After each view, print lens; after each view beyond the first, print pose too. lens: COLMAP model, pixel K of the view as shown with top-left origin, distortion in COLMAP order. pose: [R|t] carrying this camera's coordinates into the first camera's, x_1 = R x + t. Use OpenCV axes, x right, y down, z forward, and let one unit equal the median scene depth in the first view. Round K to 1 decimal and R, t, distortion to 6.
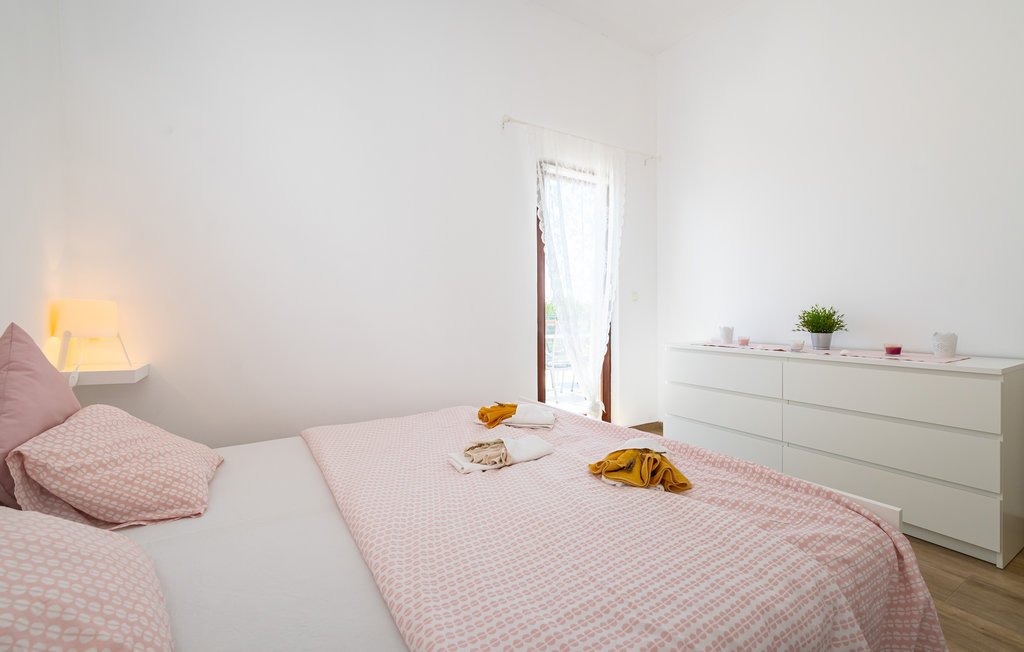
lens RADIAL K [[439.0, 0, 511.2], [0, 439.0, 322.5], [0, 0, 1]] dist [-0.001461, 0.001745]
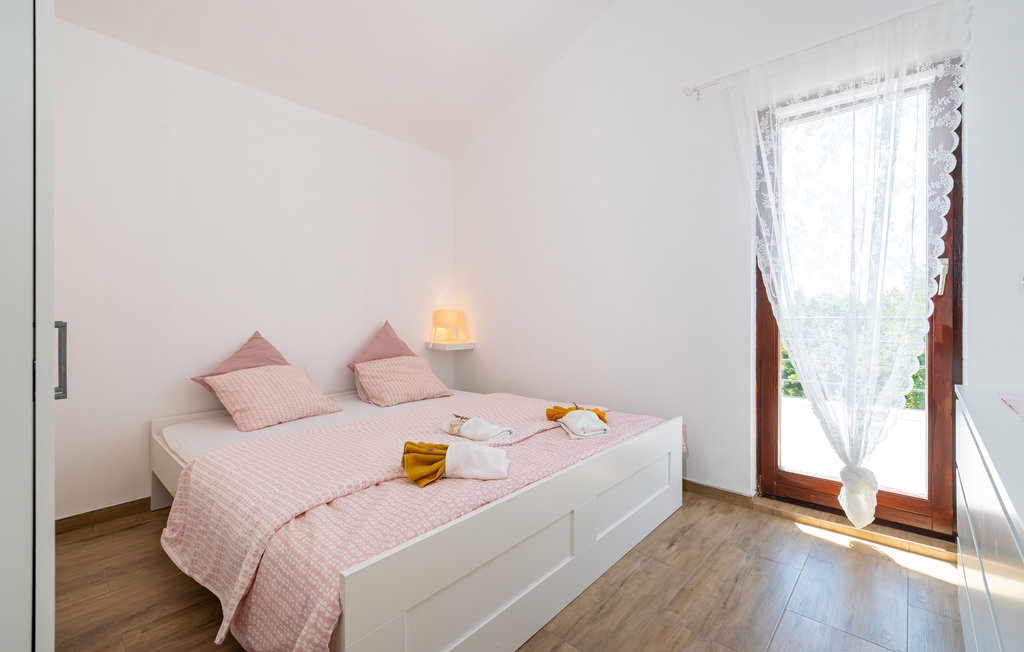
lens RADIAL K [[439.0, 0, 516.8], [0, 439.0, 318.4], [0, 0, 1]] dist [-0.001461, 0.001745]
pose [[0.290284, 0.014013, -0.956838, 0.658582], [-0.017551, 0.999803, 0.009318, -0.019471], [0.956780, 0.014089, 0.290473, 0.403404]]
